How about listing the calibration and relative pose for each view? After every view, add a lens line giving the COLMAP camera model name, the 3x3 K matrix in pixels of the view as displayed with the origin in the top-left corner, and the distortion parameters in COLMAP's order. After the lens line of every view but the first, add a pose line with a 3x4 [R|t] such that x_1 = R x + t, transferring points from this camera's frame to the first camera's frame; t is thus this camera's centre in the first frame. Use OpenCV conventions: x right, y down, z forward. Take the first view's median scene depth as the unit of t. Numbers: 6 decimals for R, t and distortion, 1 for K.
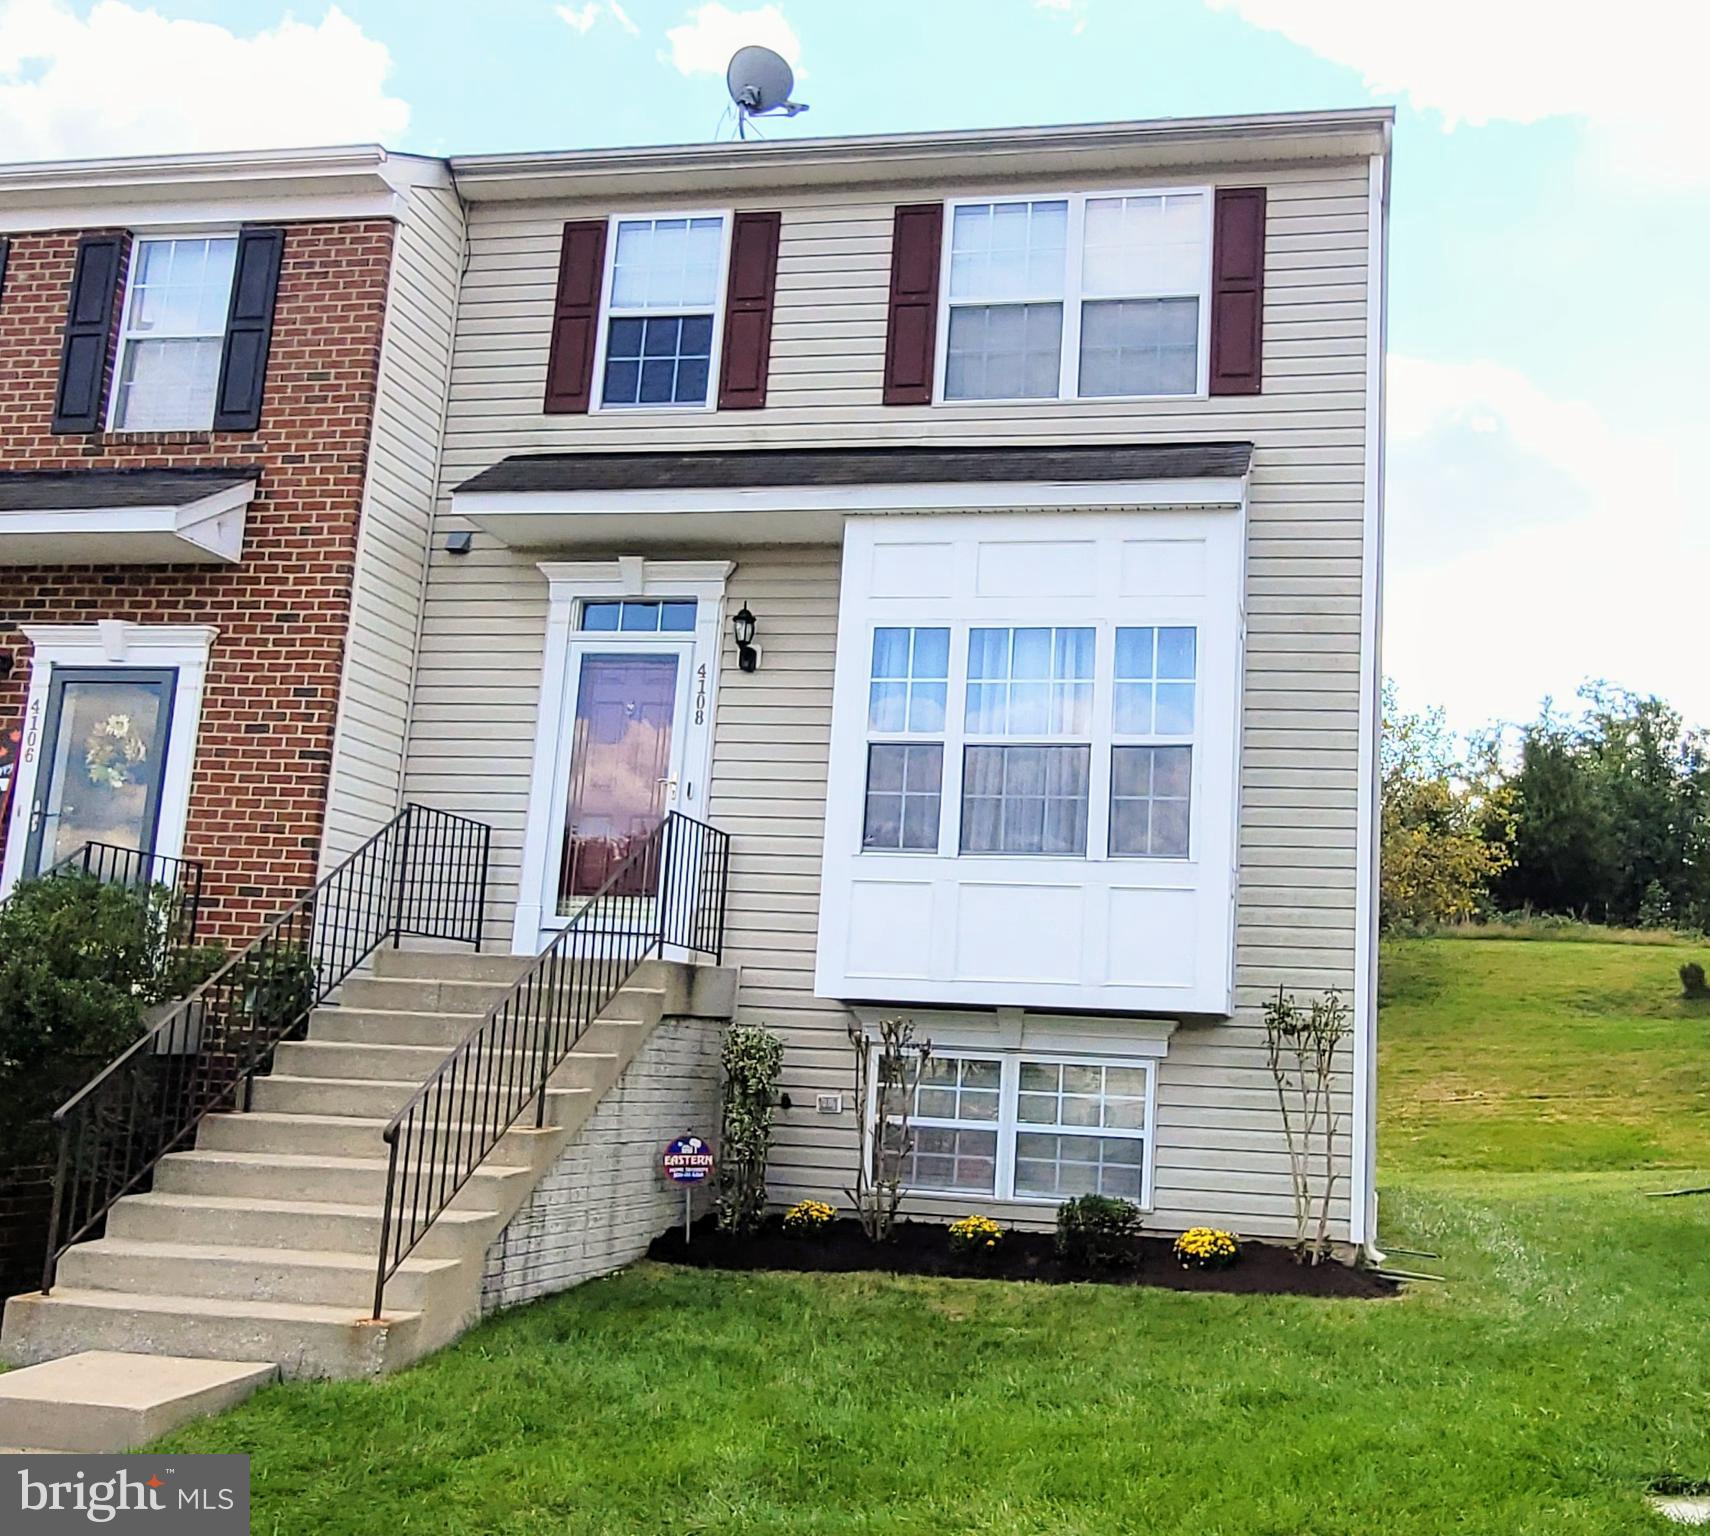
lens RADIAL K [[1792.8, 0, 1020.0], [0, 1792.8, 763.5], [0, 0, 1]] dist [-0.003356, 0.021052]
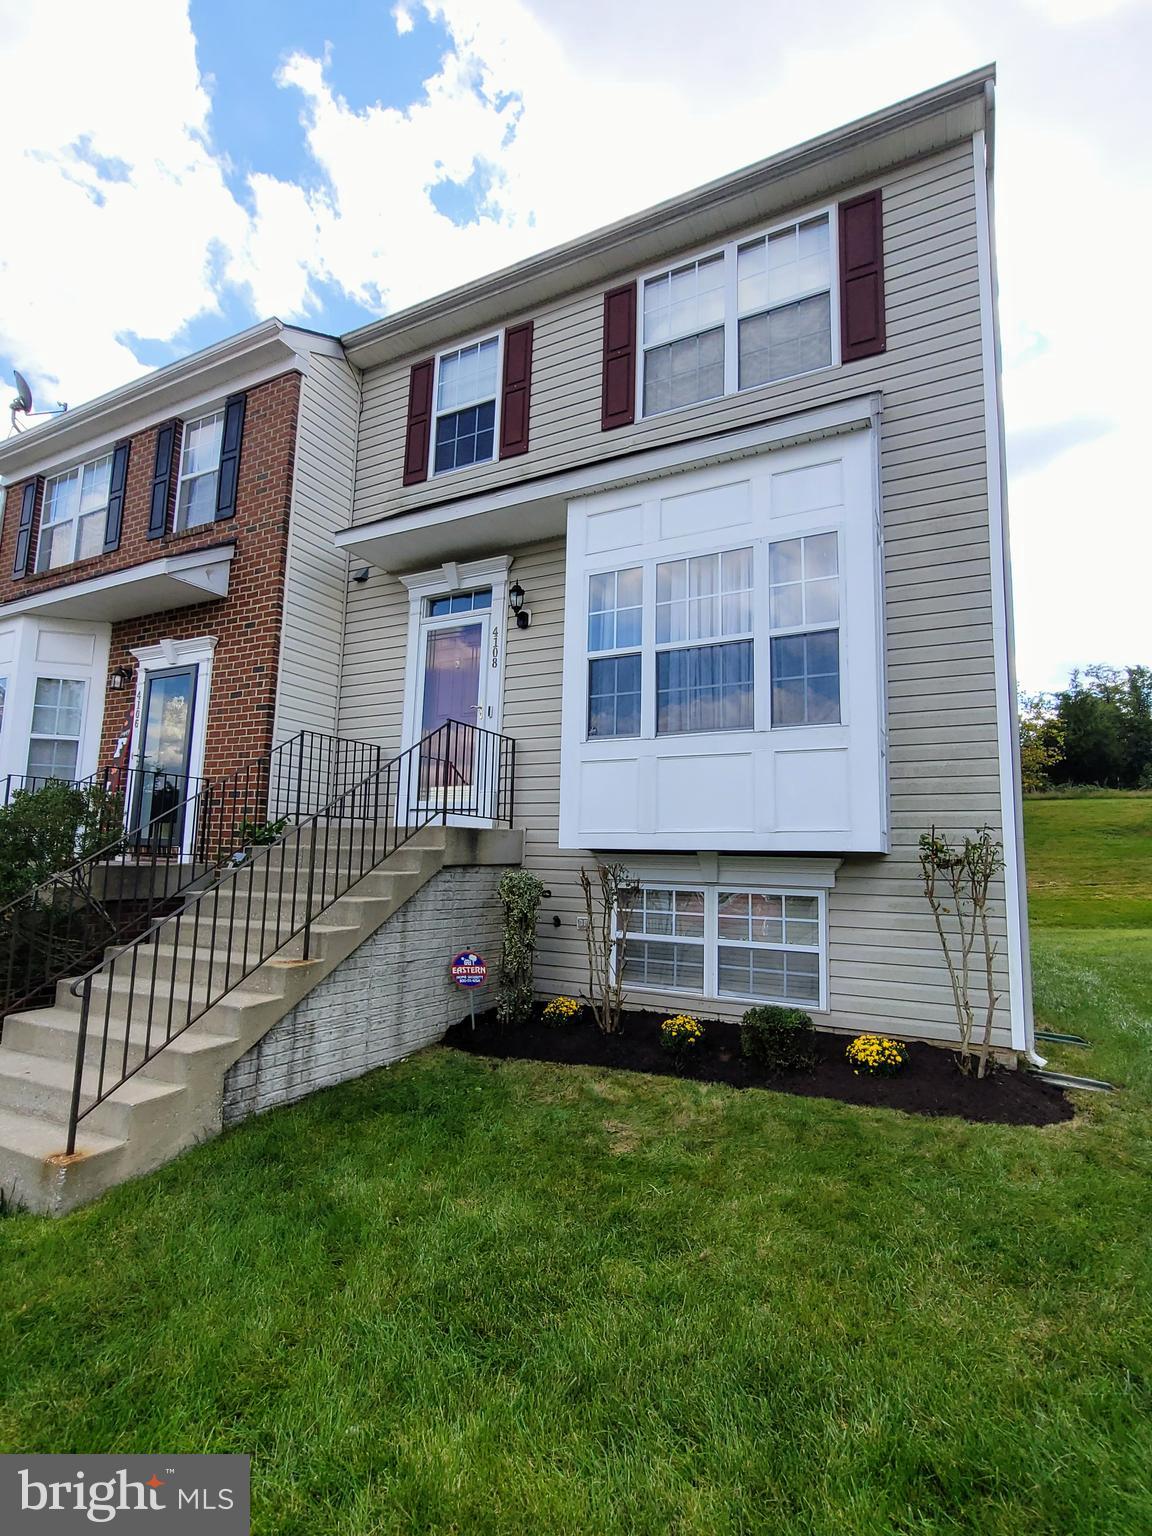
lens RADIAL K [[741.7, 0, 582.9], [0, 741.7, 772.7], [0, 0, 1]] dist [0.001106, 0.000434]
pose [[0.956741, -0.060930, -0.284490, 0.061775], [0.071320, 0.997107, 0.026295, 0.055033], [0.282065, -0.045448, 0.958318, 0.433910]]
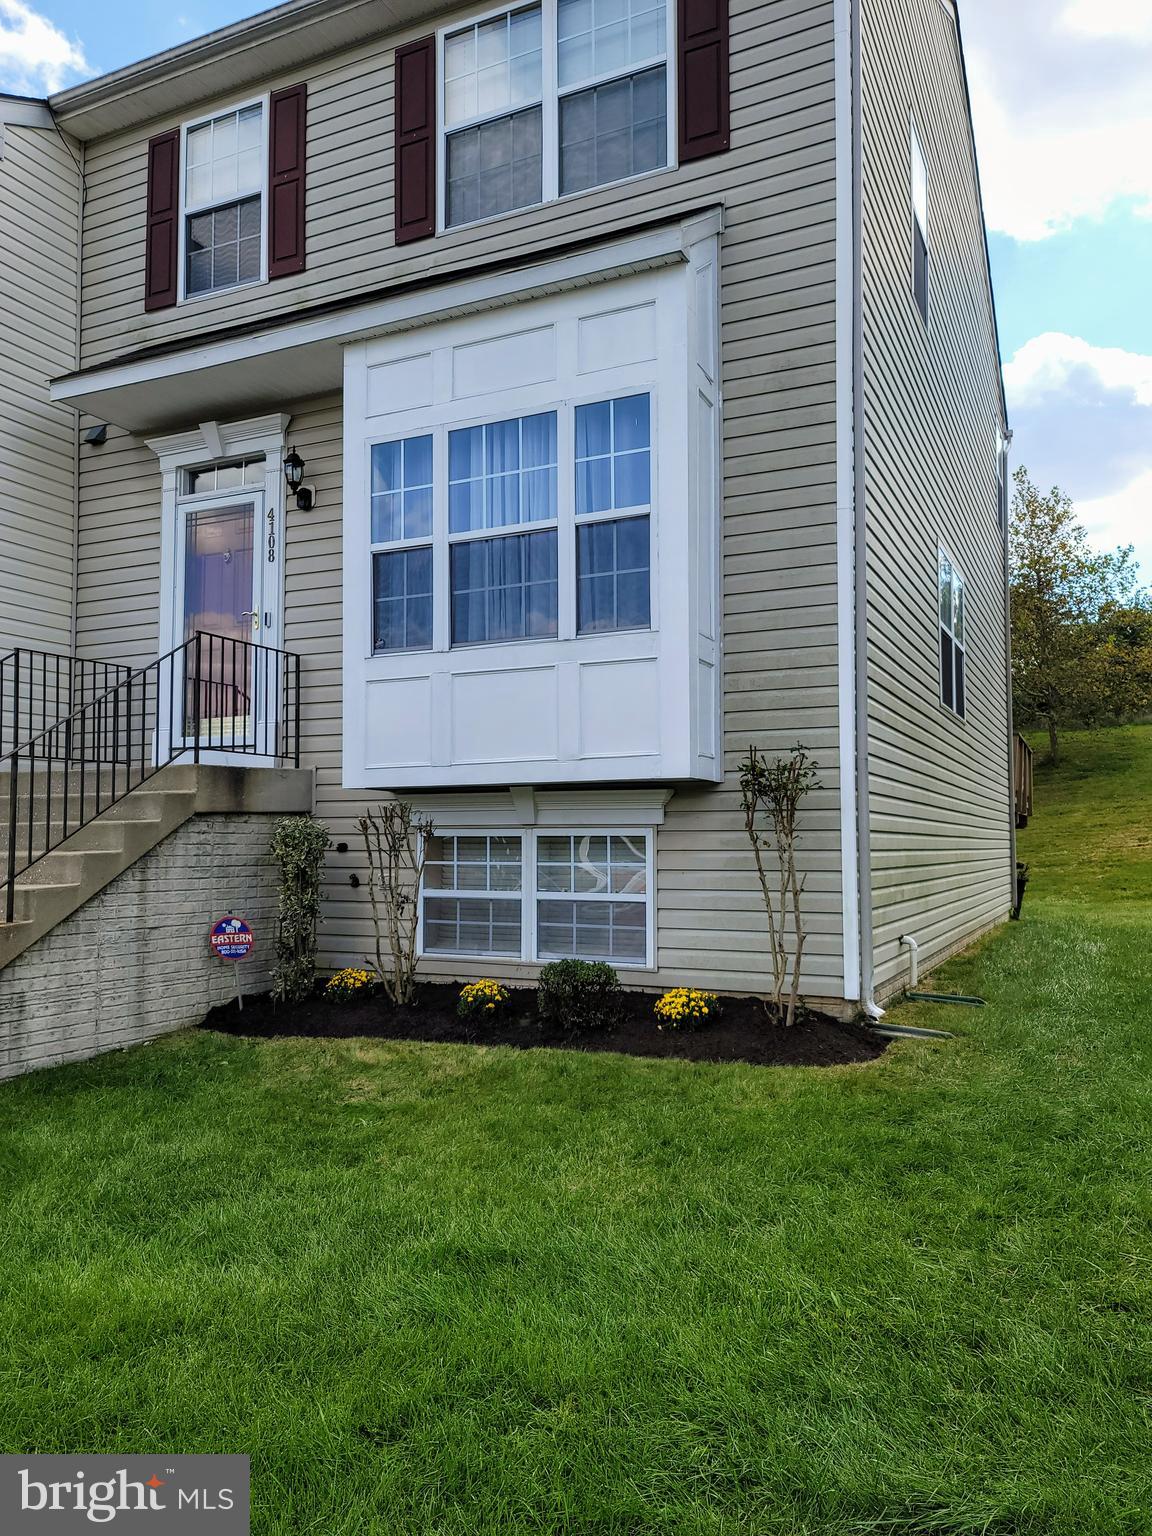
lens RADIAL K [[1125.9, 0, 576.0], [0, 1125.9, 774.1], [0, 0, 1]] dist [0.071167, -0.051098]
pose [[0.964852, -0.067056, -0.254093, 0.188432], [0.093600, 0.991177, 0.093850, 0.064177], [0.245558, -0.114334, 0.962616, 0.336978]]
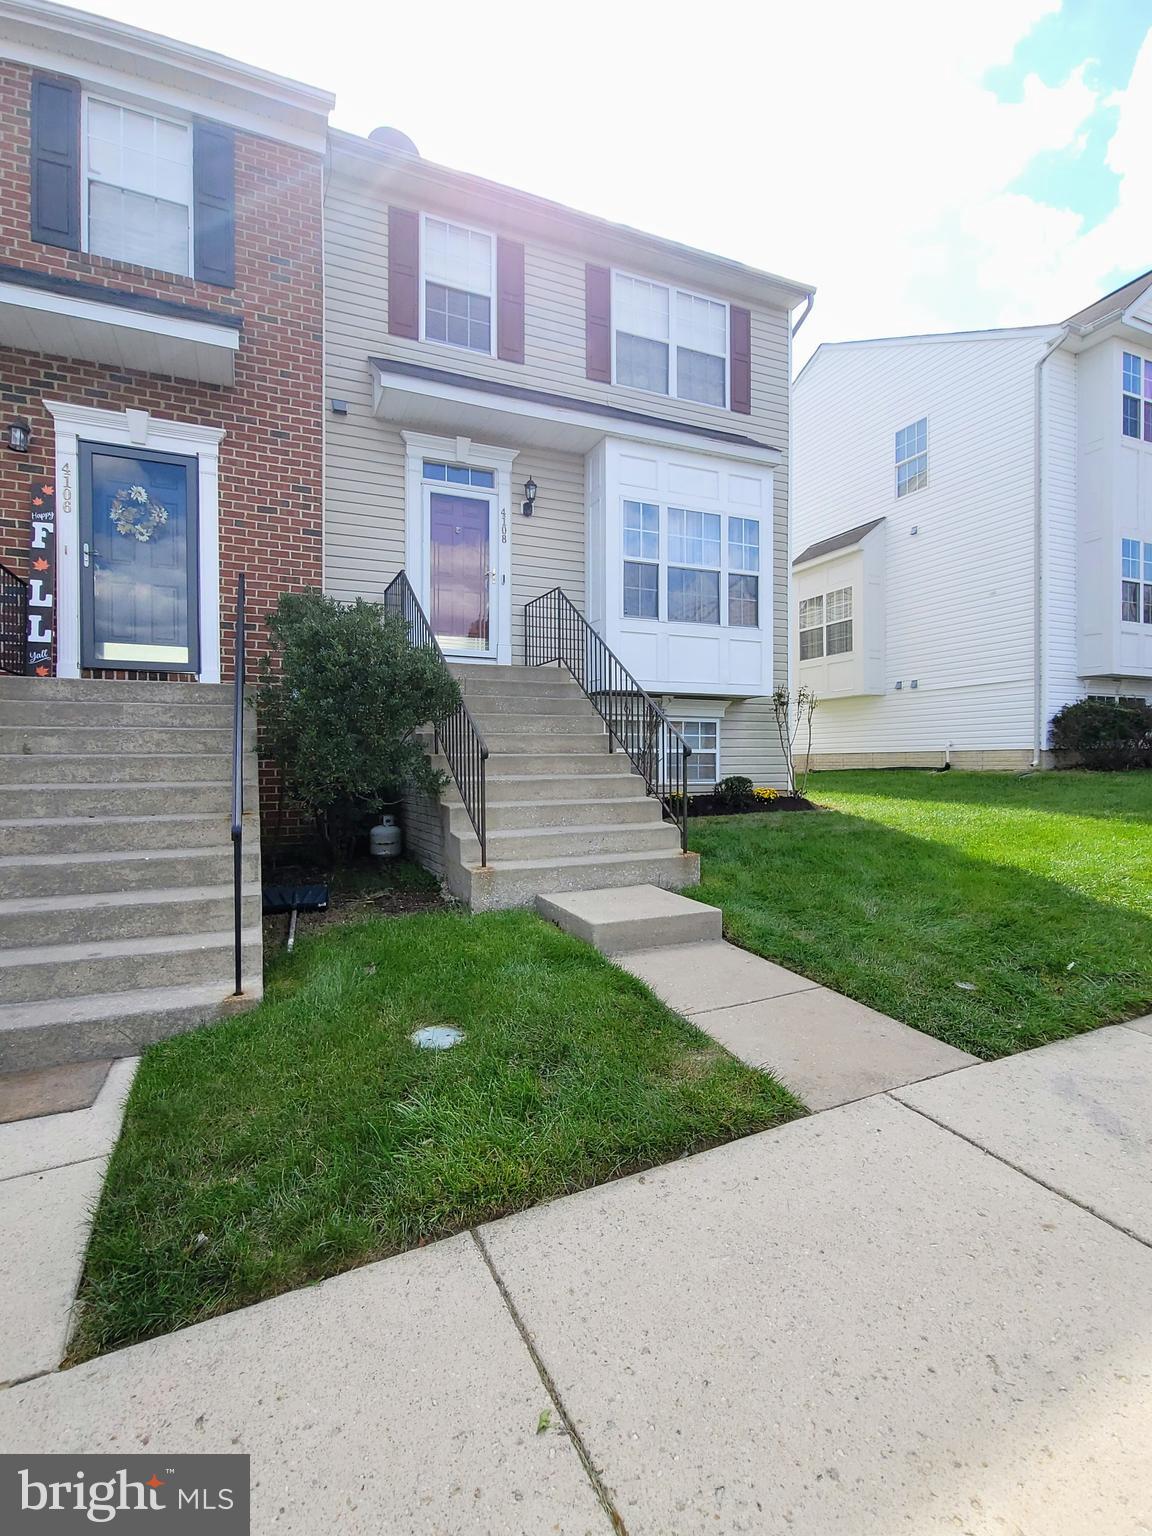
lens RADIAL K [[741.7, 0, 582.9], [0, 741.7, 772.7], [0, 0, 1]] dist [0.001106, 0.000434]
pose [[0.819209, -0.059714, 0.570377, -0.566242], [-0.054453, 0.981972, 0.181014, 0.067608], [-0.570904, -0.179347, 0.801189, 0.315570]]
